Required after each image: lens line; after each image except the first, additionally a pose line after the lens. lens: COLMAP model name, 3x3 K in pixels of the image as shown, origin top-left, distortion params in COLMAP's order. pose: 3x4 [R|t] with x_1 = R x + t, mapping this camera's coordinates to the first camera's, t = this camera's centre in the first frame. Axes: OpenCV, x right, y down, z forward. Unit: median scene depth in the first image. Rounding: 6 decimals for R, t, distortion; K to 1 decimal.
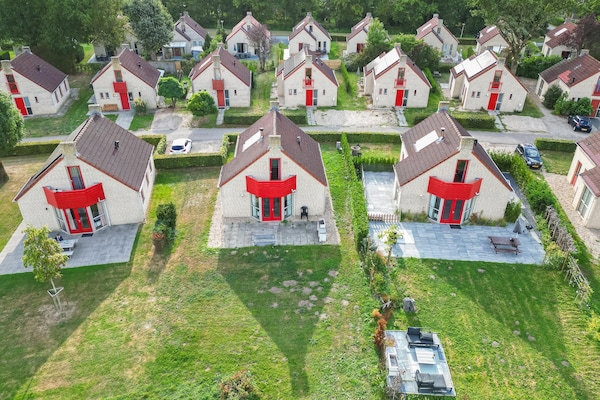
lens RADIAL K [[429.9, 0, 307.8], [0, 429.9, 186.7], [0, 0, 1]] dist [0.086878, -0.060978]
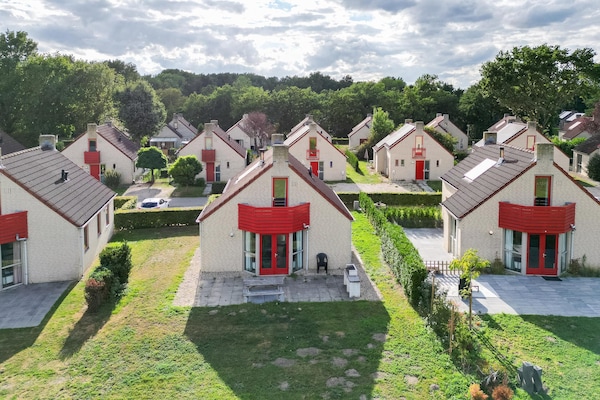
lens RADIAL K [[412.9, 0, 297.4], [0, 412.9, 199.1], [0, 0, 1]] dist [0.072721, -0.056550]
pose [[0.999809, -0.013350, 0.014250, -0.056935], [0.018124, 0.905993, -0.422904, 0.254551], [-0.007265, 0.423082, 0.906062, 0.382518]]
